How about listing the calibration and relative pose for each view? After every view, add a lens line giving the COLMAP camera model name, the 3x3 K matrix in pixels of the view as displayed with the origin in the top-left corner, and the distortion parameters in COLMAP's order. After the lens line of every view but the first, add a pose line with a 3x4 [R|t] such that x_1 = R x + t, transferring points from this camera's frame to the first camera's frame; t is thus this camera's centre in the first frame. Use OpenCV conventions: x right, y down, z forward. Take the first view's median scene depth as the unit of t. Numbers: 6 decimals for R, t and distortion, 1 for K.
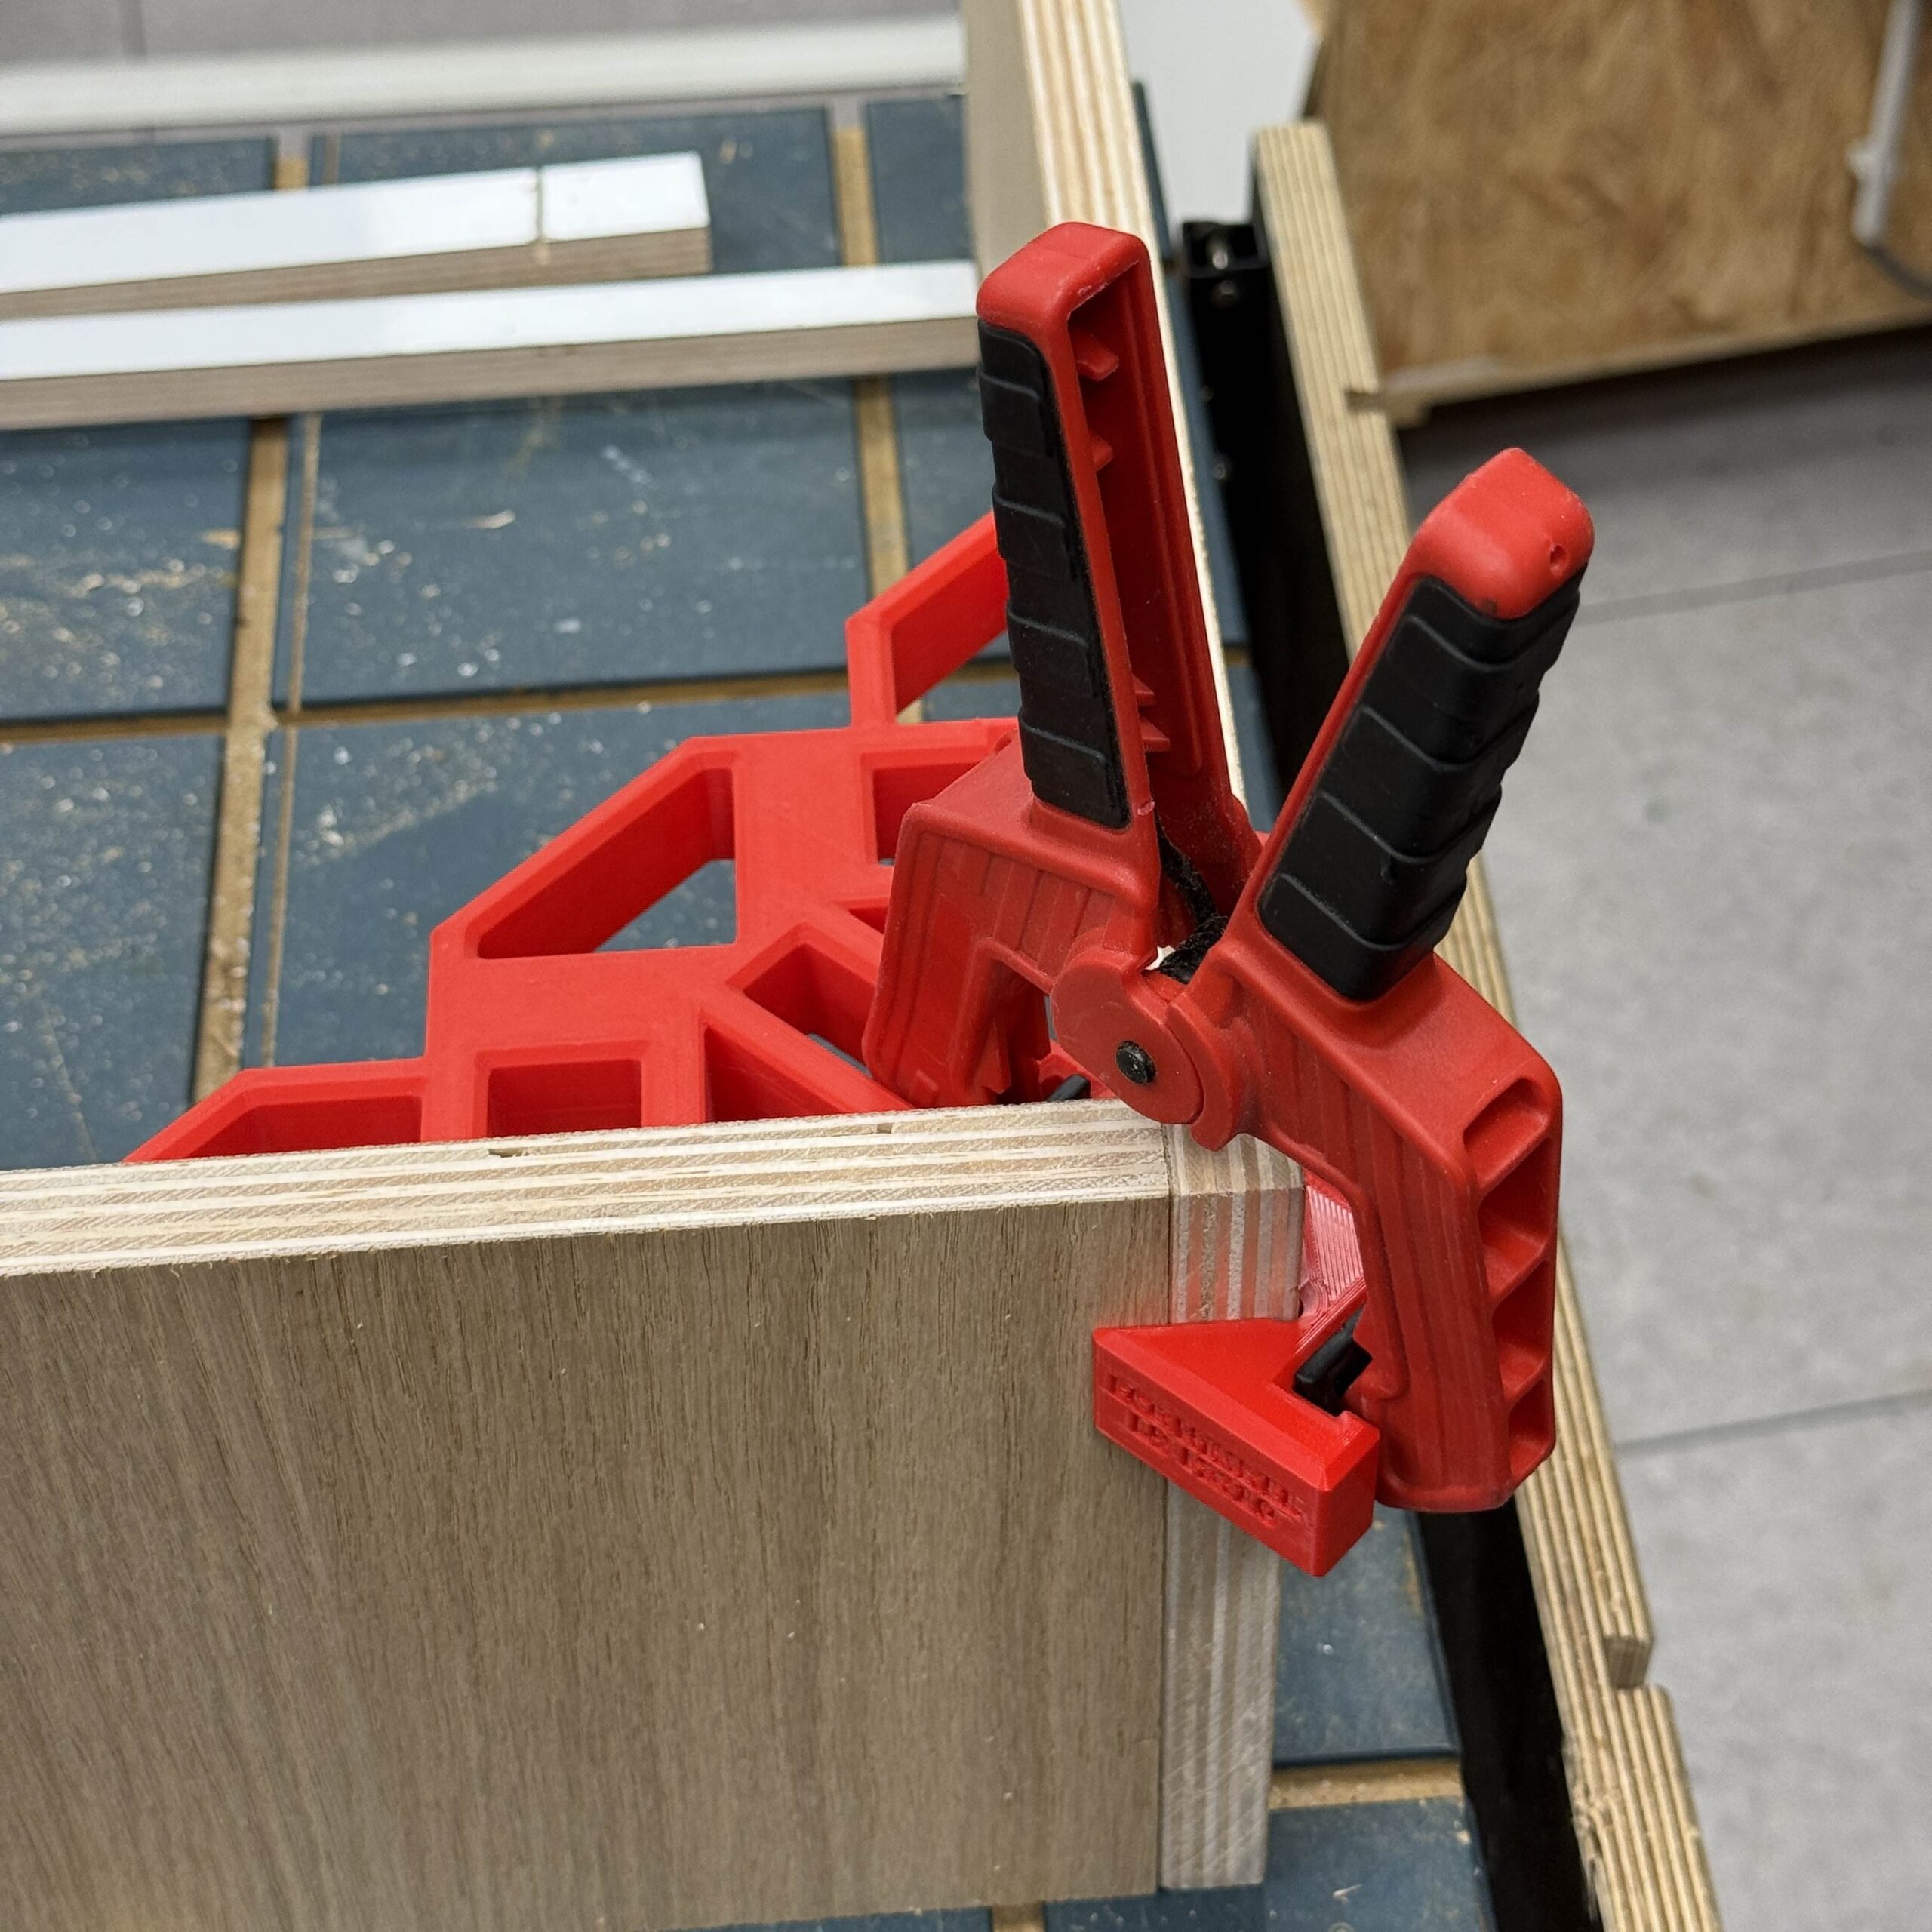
lens RADIAL K [[3704.5, 0, 955.8], [0, 3704.5, 990.1], [0, 0, 1]] dist [0.084672, 0.175764]
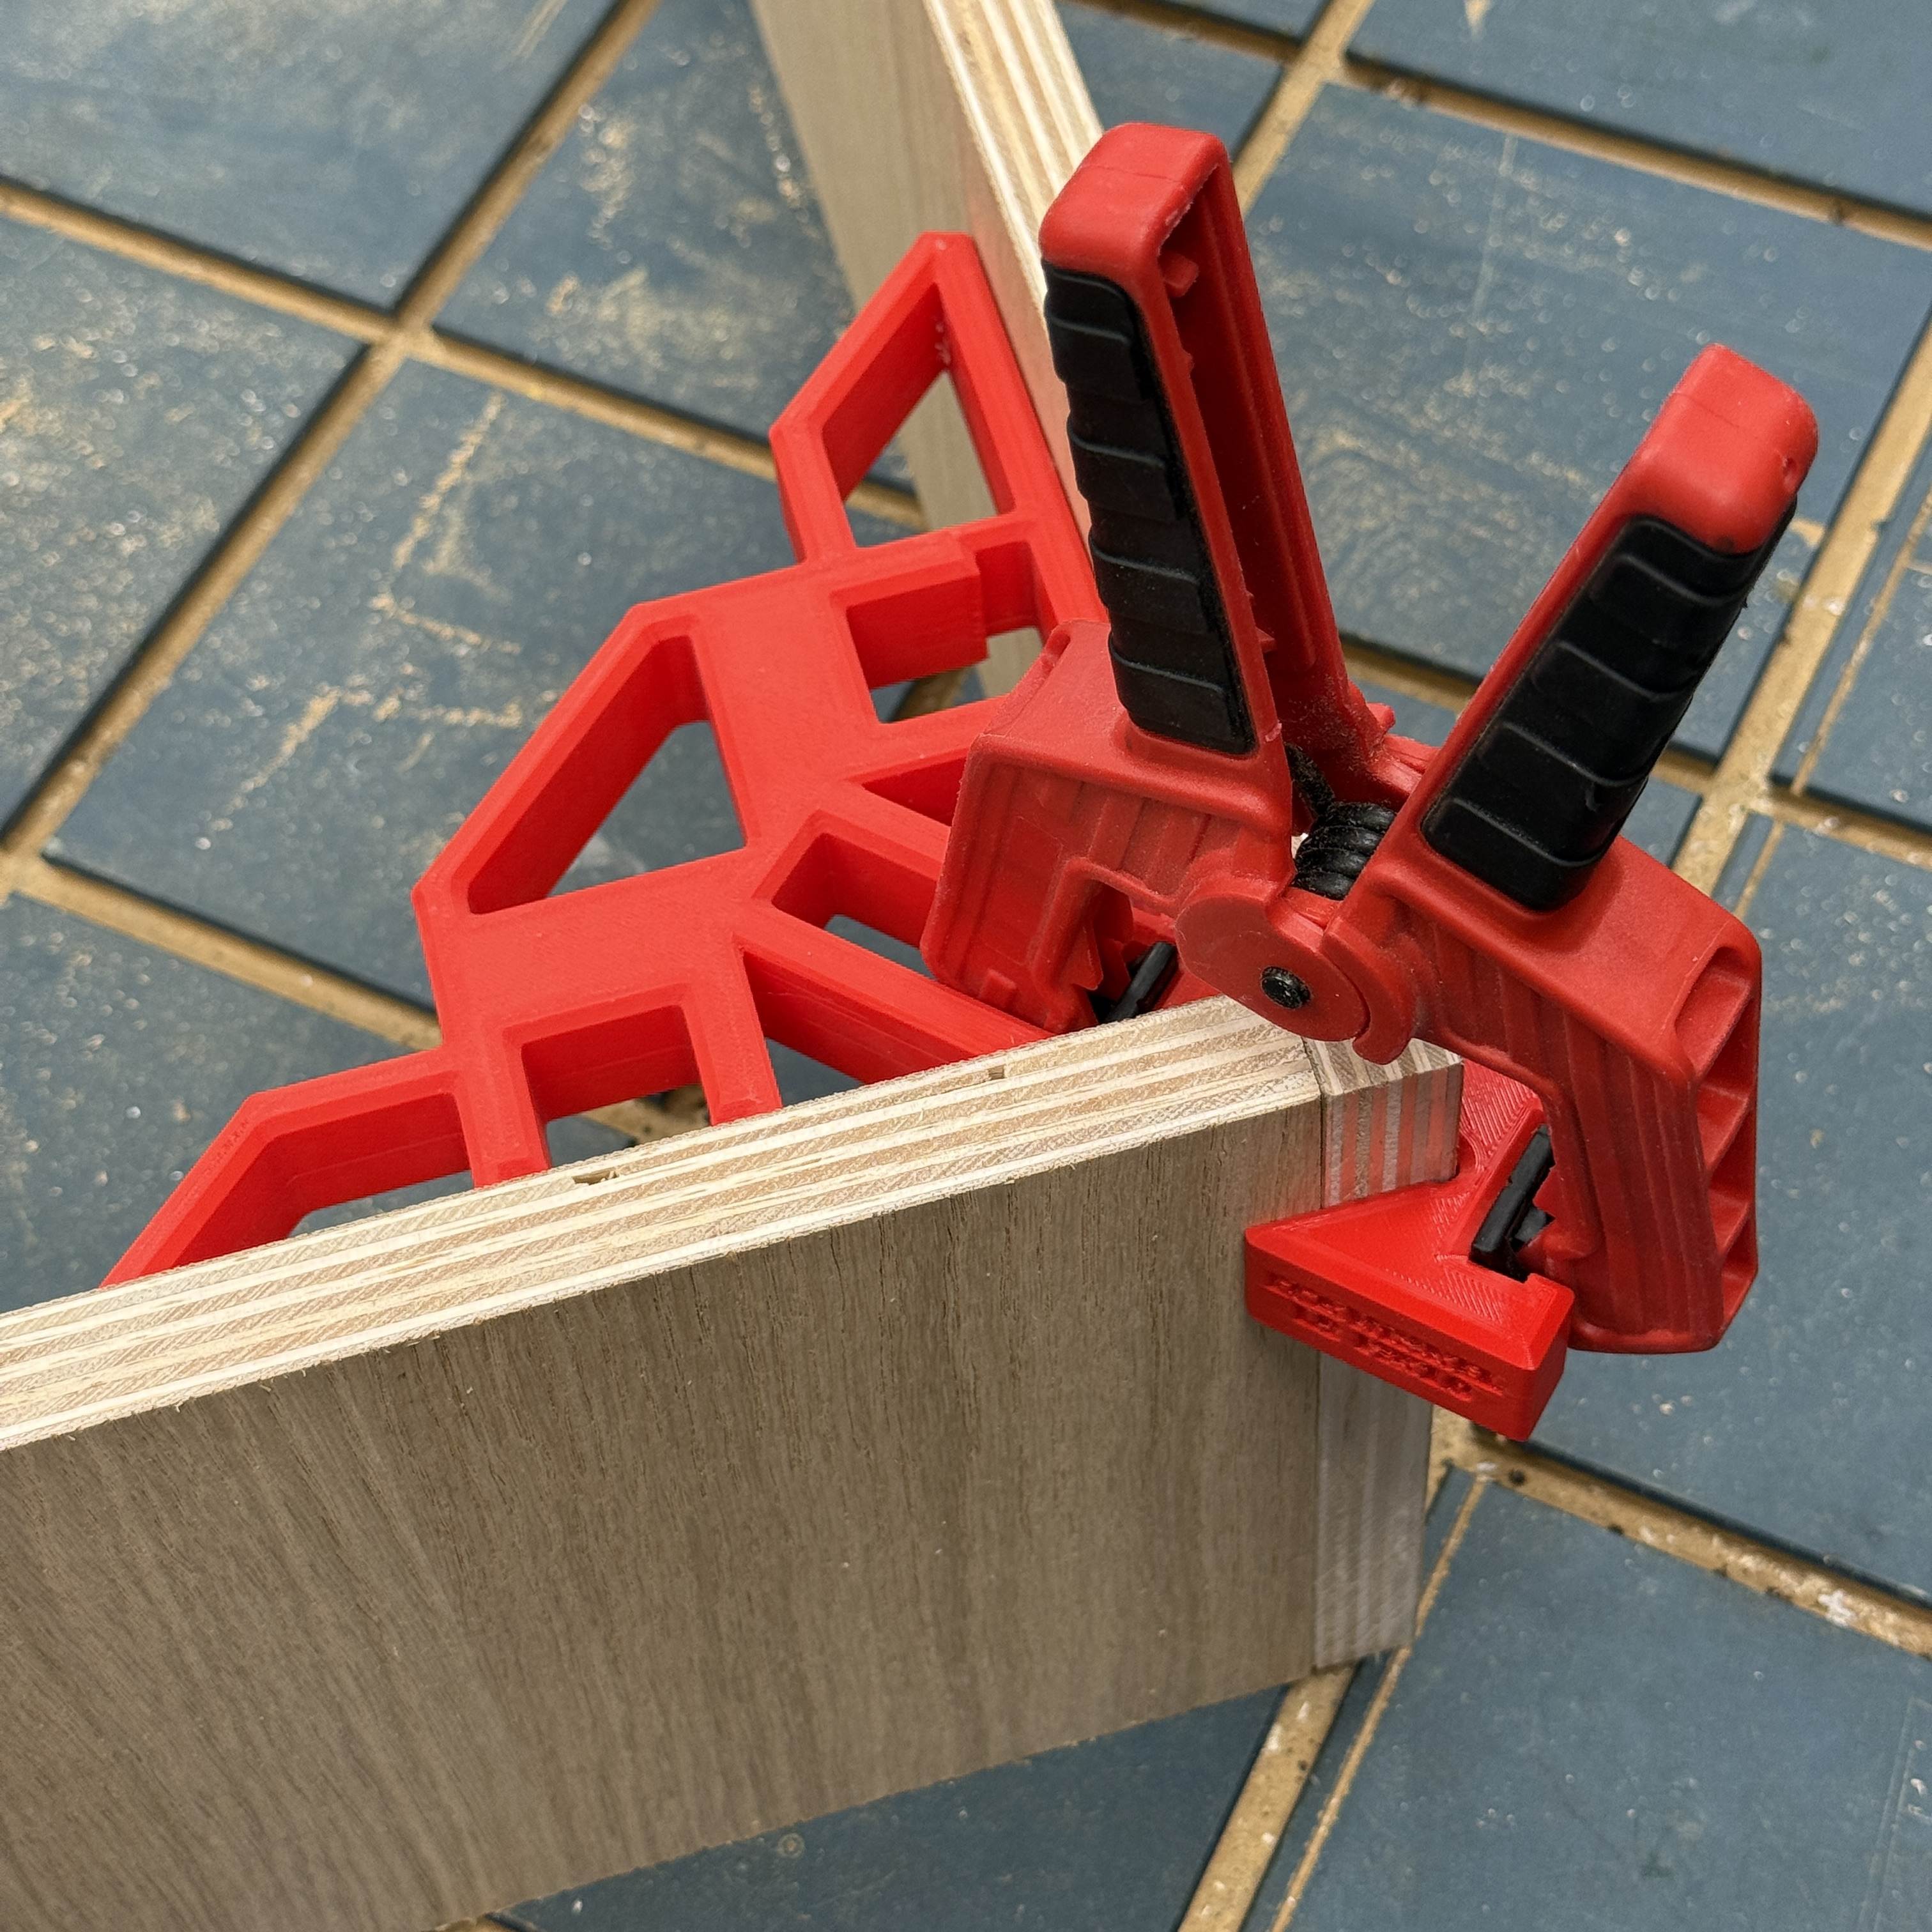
lens RADIAL K [[3704.3, 0, 966.0], [0, 3704.3, 966.0], [0, 0, 1]] dist [0.132115, -0.046304]
pose [[0.980107, -0.184030, 0.074319, -0.087957], [0.169426, 0.970835, 0.169629, -0.141797], [-0.103368, -0.153663, 0.982702, 0.105651]]
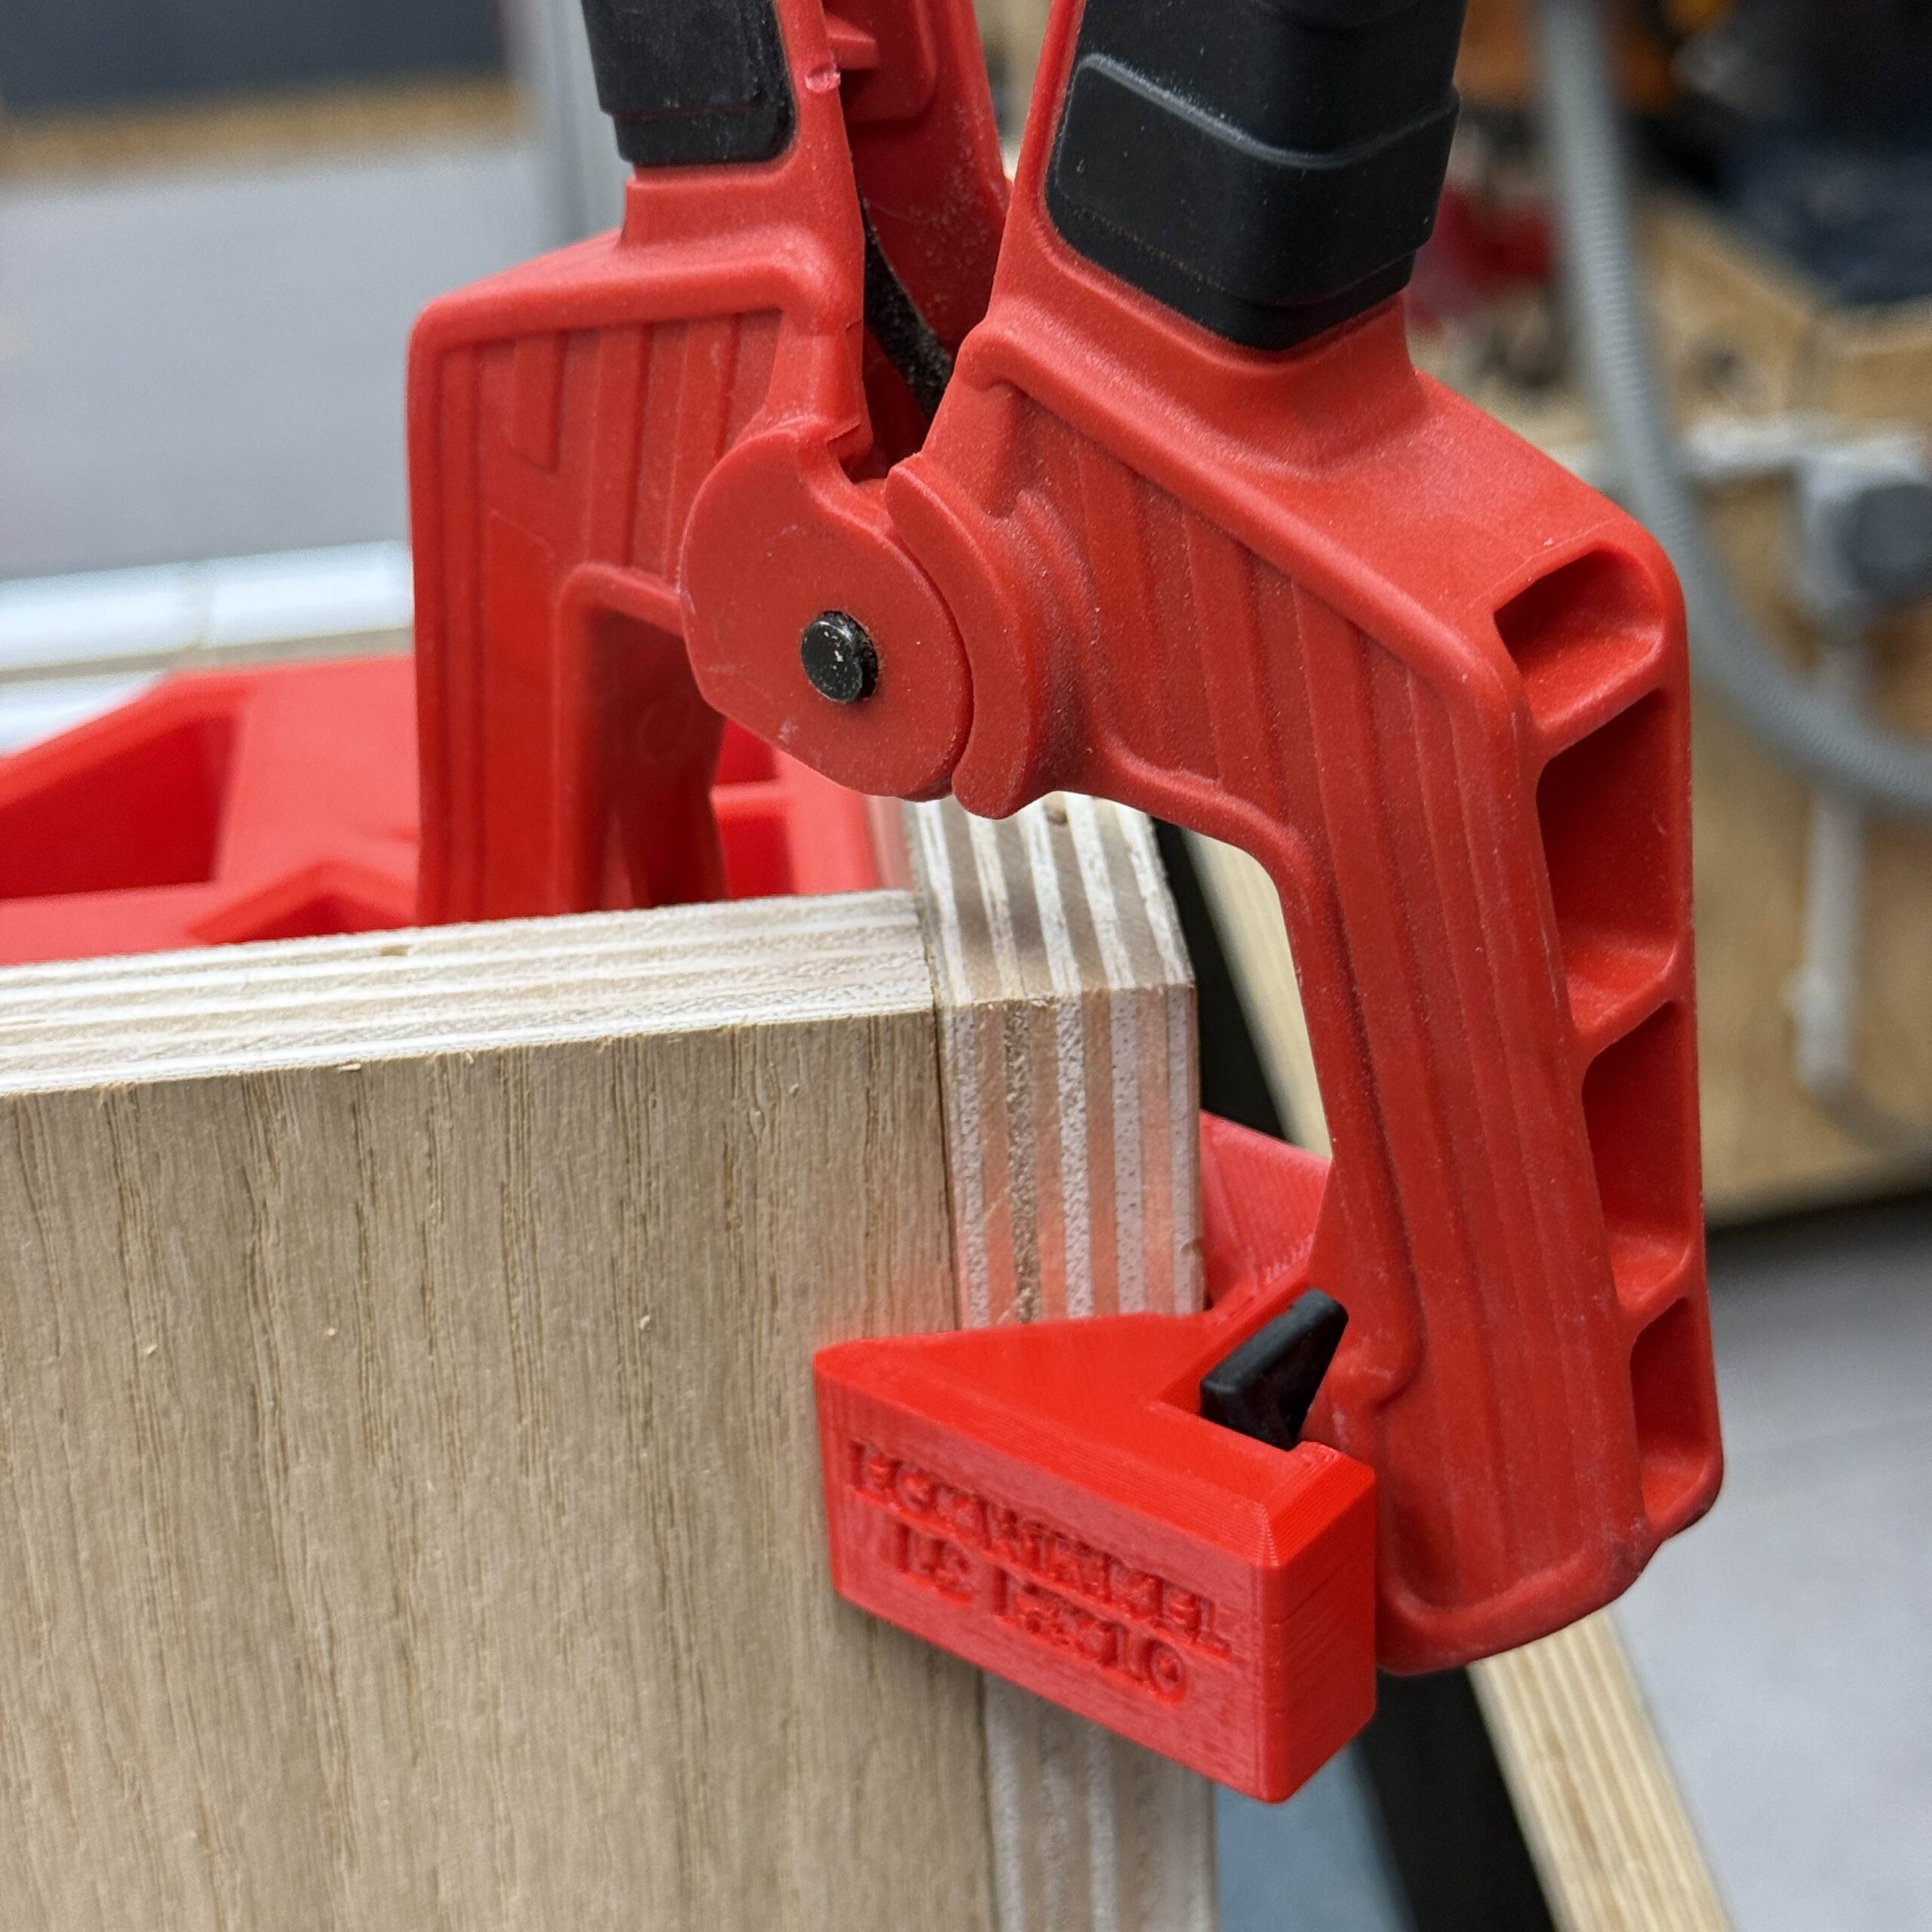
lens RADIAL K [[3789.5, 0, 973.9], [0, 3789.5, 1044.8], [0, 0, 1]] dist [0.128262, -0.147527]
pose [[0.998935, -0.038445, 0.025498, 0.047757], [0.044211, 0.955659, -0.291139, 0.206396], [-0.013175, 0.291956, 0.956341, 0.478902]]
